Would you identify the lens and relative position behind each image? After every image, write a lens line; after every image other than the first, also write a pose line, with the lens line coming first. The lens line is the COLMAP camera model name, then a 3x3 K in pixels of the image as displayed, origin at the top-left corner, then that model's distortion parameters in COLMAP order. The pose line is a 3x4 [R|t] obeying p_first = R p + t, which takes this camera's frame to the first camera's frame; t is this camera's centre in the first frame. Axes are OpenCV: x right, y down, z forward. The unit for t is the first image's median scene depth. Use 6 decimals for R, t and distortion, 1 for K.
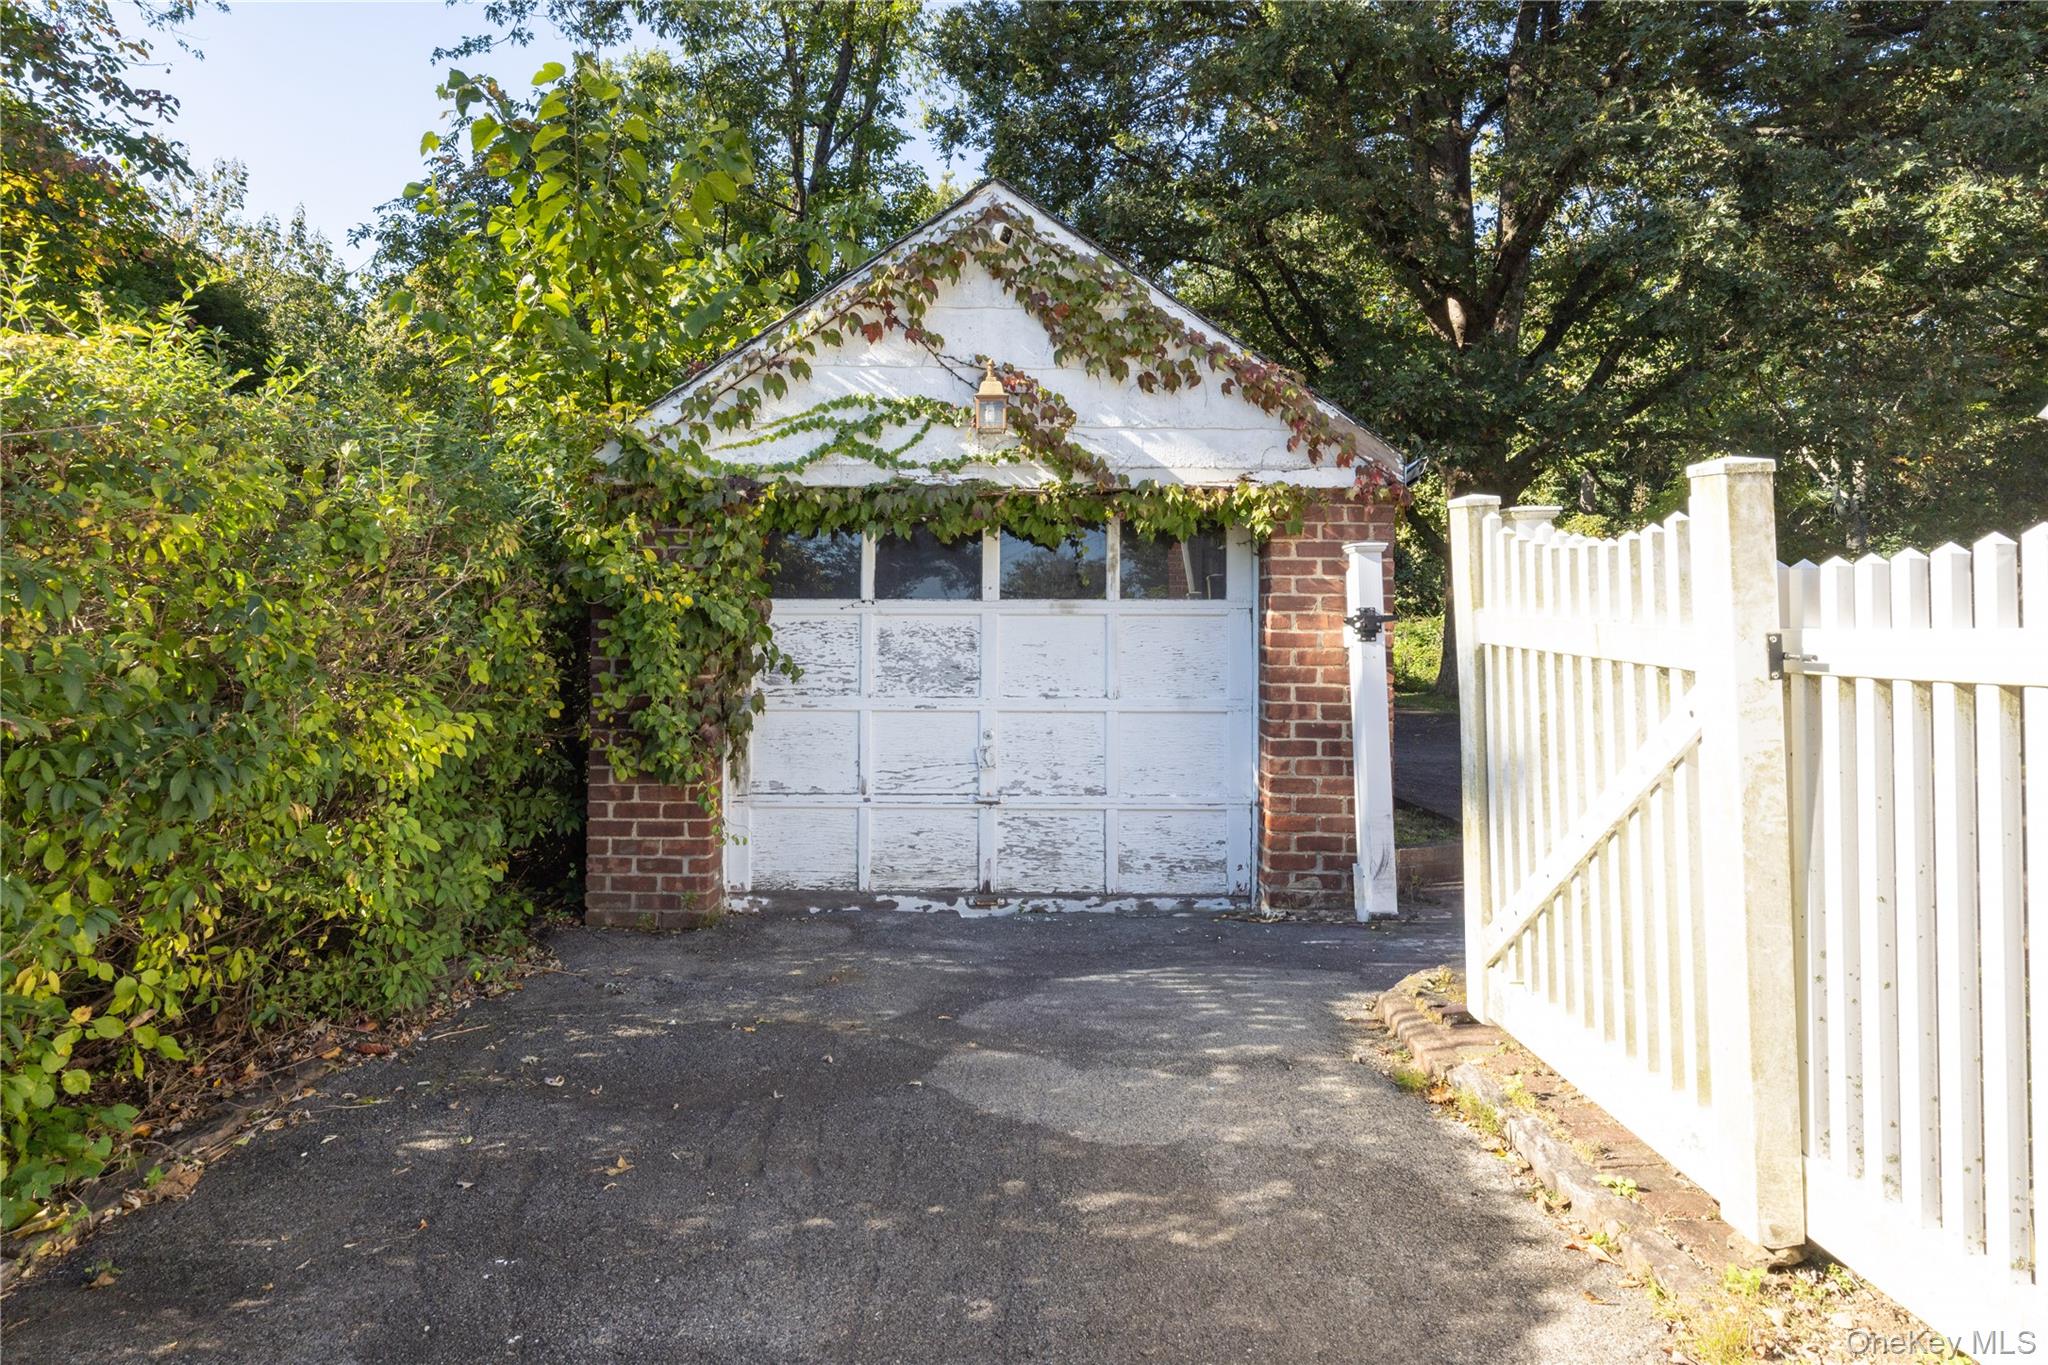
lens RADIAL K [[1204.9, 0, 1030.9], [0, 1204.9, 661.9], [0, 0, 1]] dist [0.010014, 0.000090]
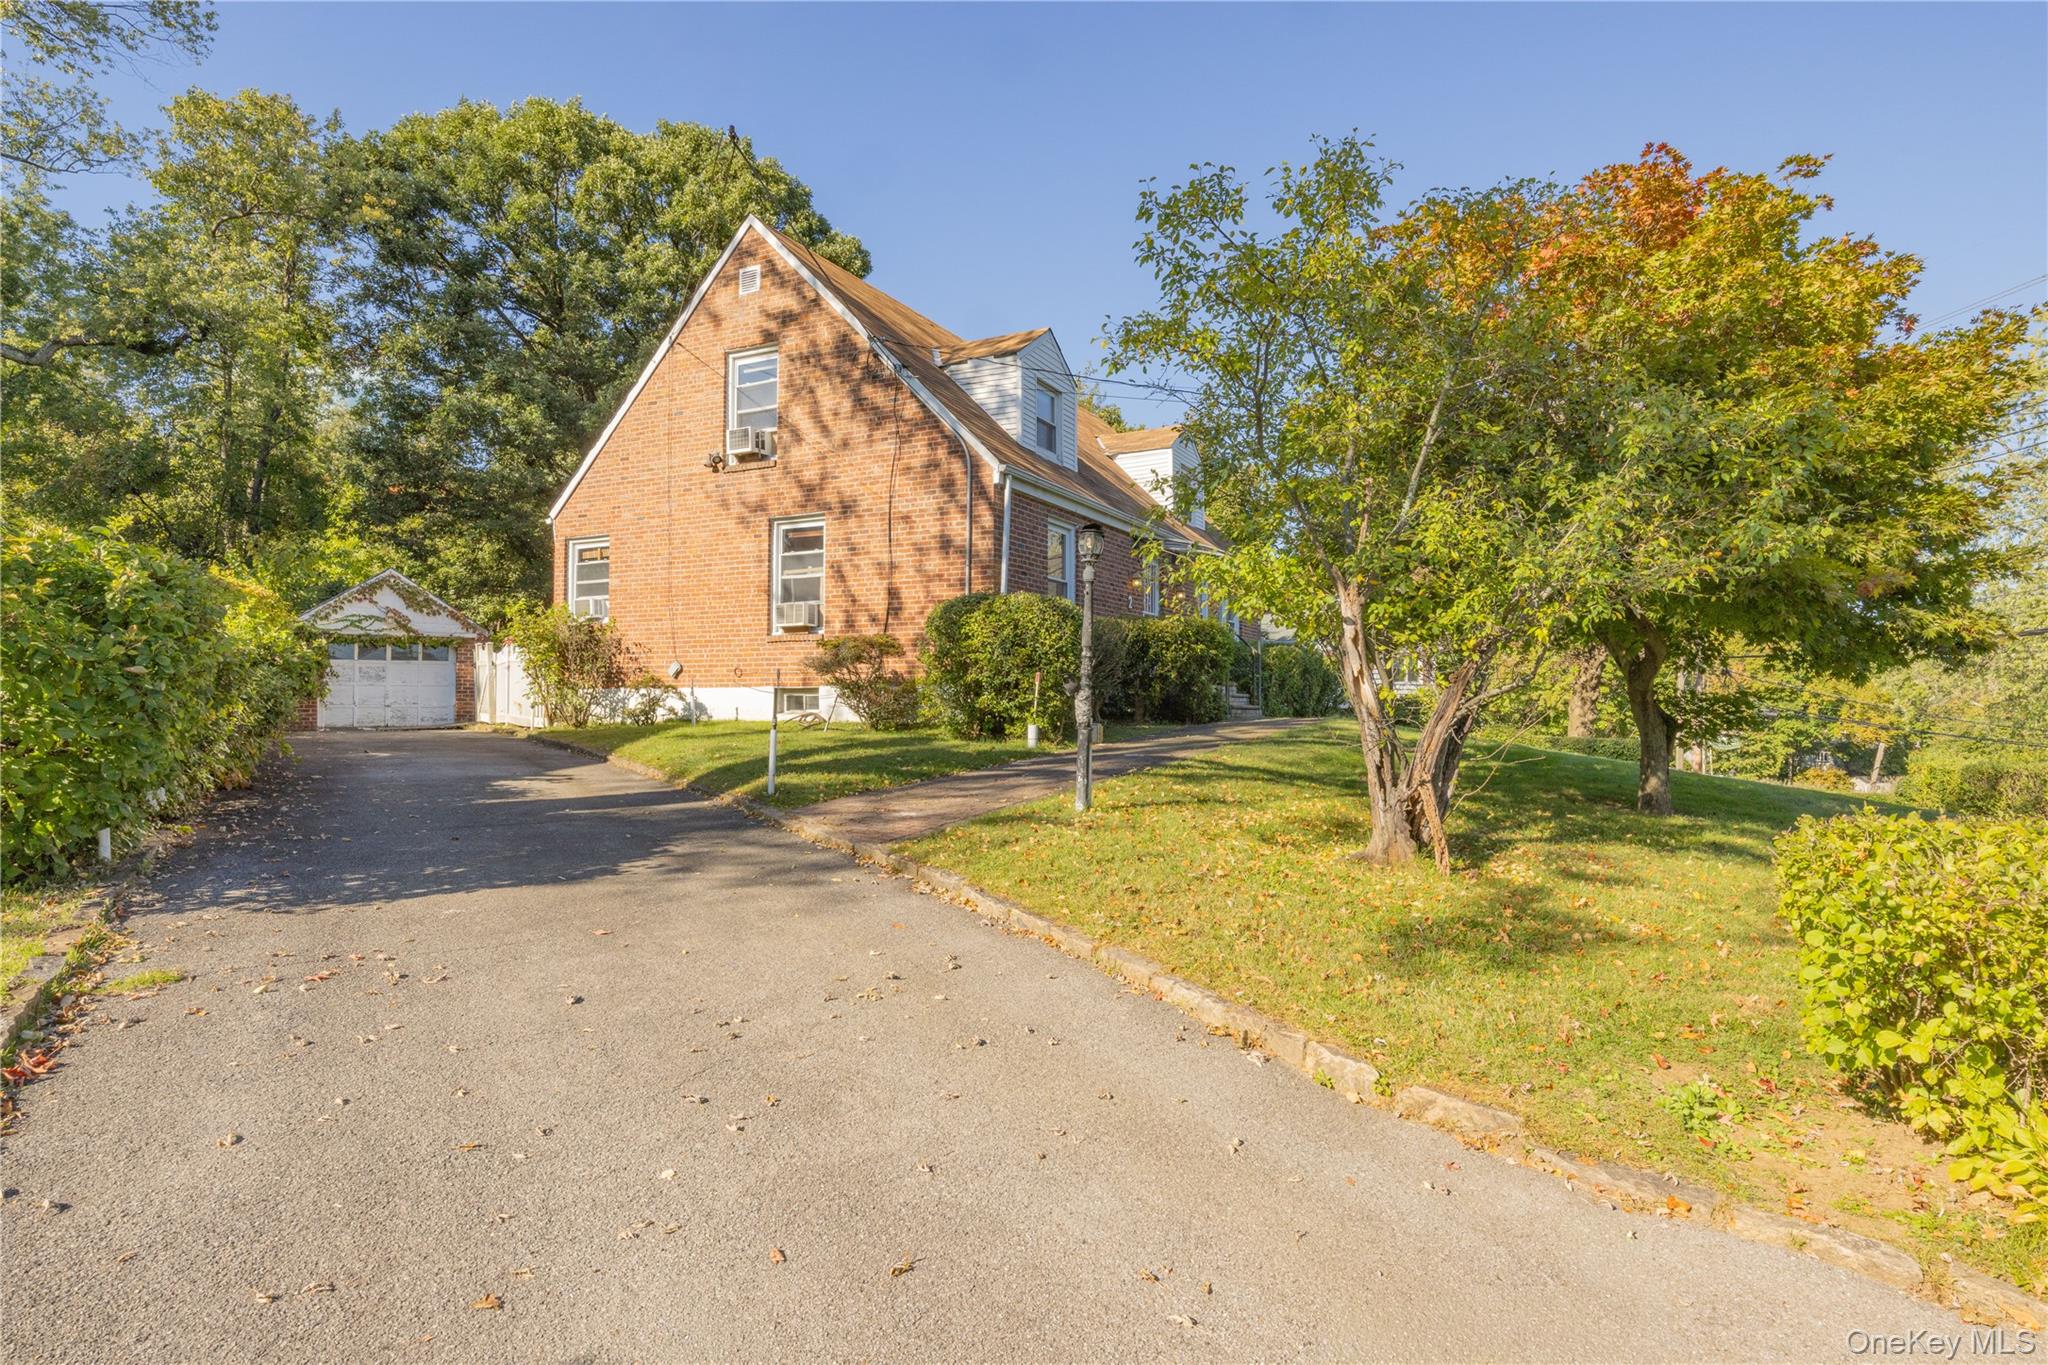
lens RADIAL K [[1204.9, 0, 1030.6], [0, 1204.9, 692.4], [0, 0, 1]] dist [0.010014, 0.000090]
pose [[0.842427, 0.000682, 0.538810, -0.454831], [0.018567, 0.999369, -0.030295, 0.254874], [-0.538491, 0.035525, 0.841882, -4.153399]]
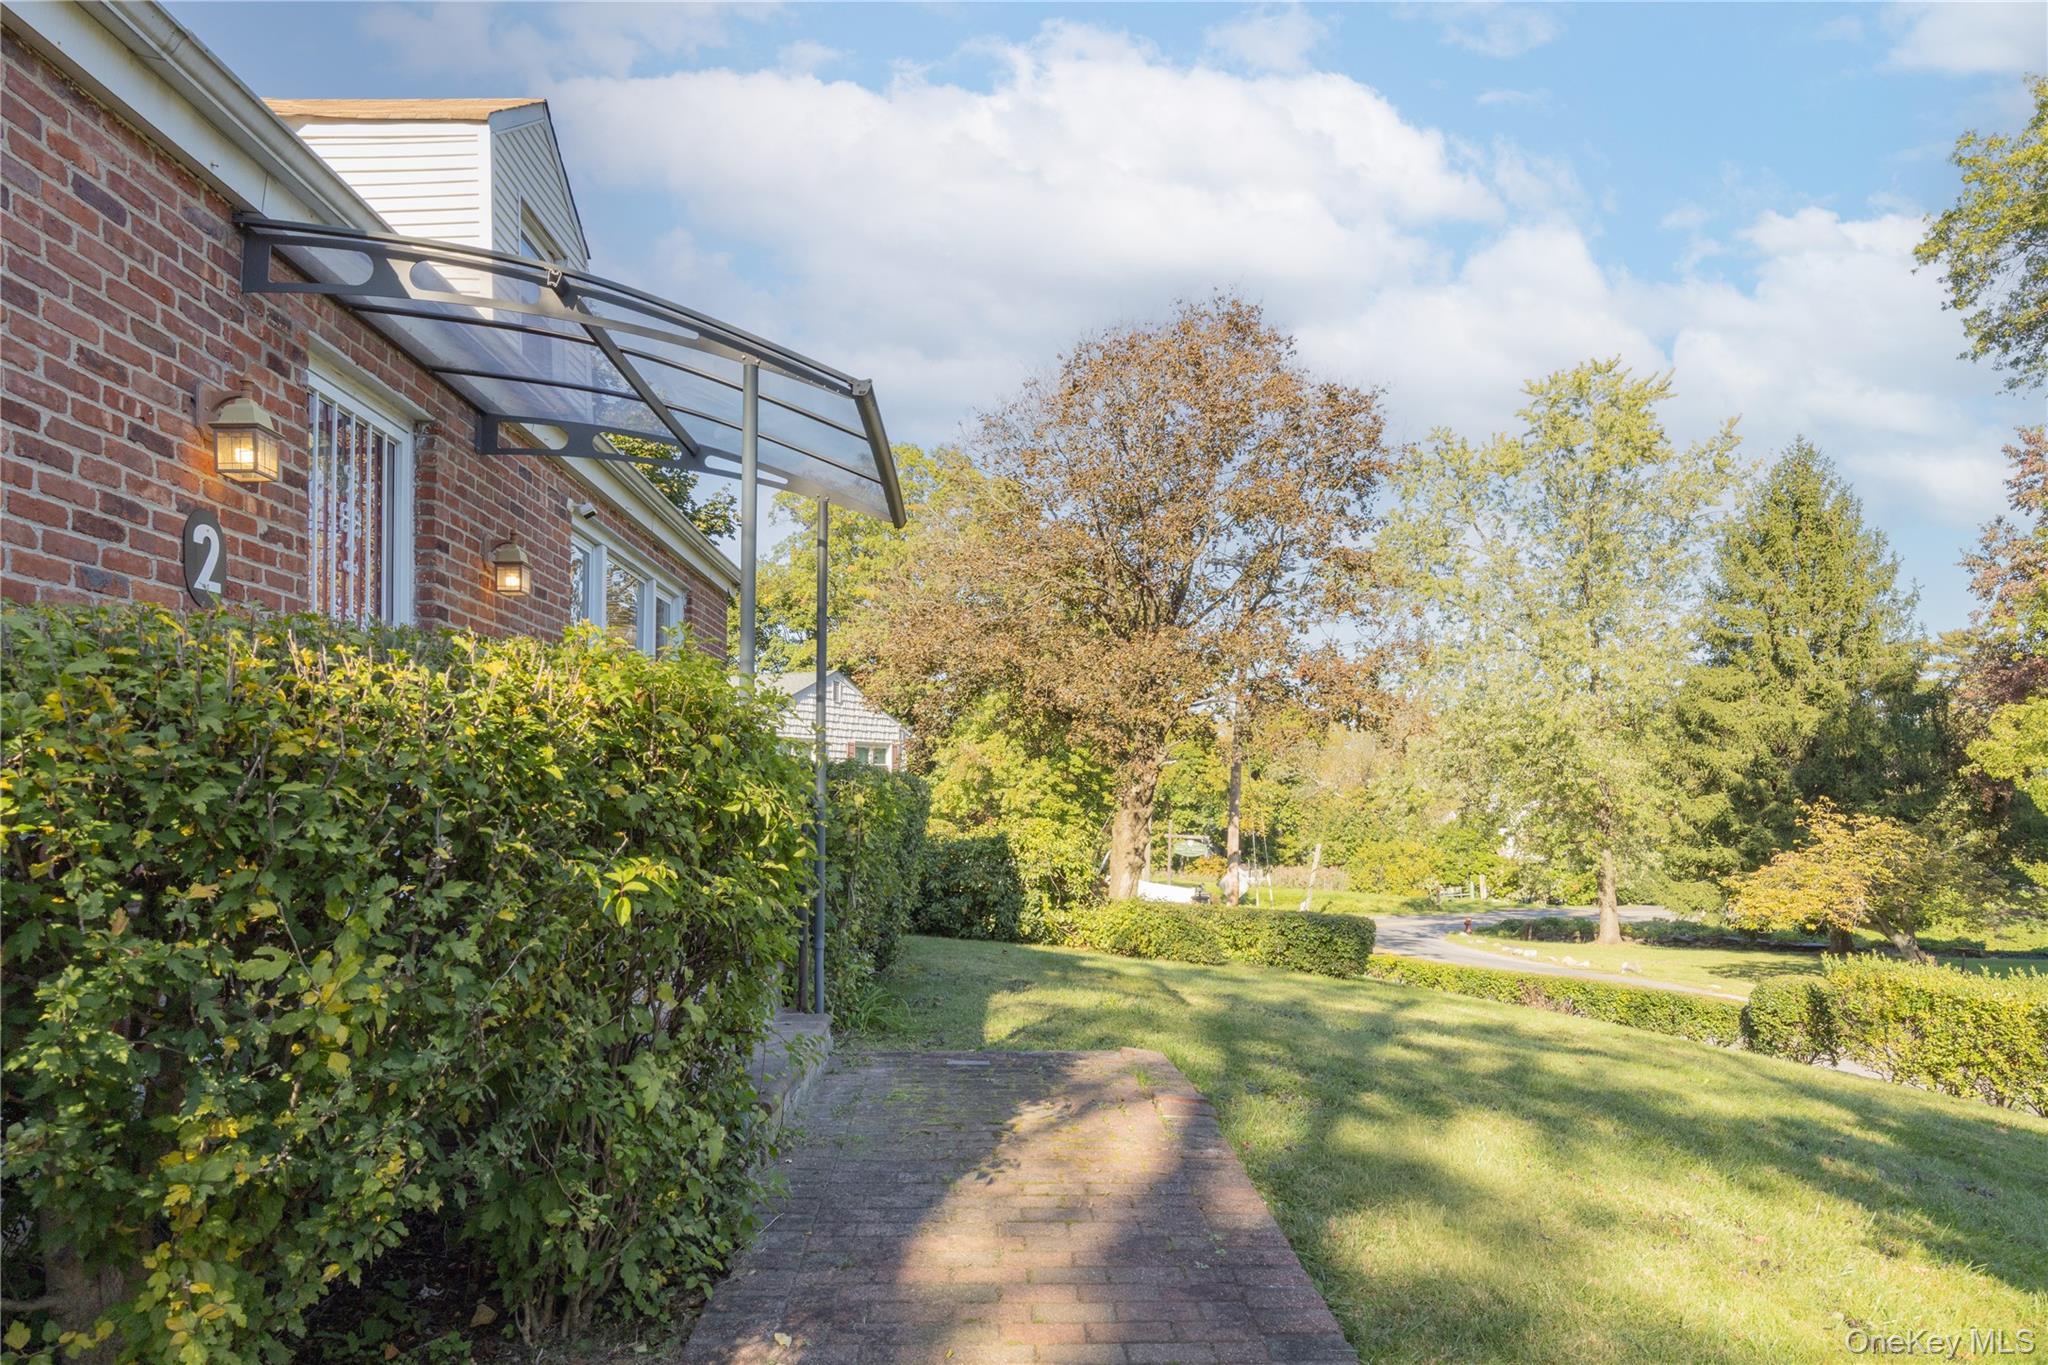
lens RADIAL K [[1204.9, 0, 1011.1], [0, 1204.9, 778.4], [0, 0, 1]] dist [0.010014, 0.000090]
pose [[0.477392, -0.001701, 0.878689, 1.431893], [0.016964, 0.999830, -0.007281, 0.008456], [-0.878527, 0.018381, 0.477340, -1.917412]]
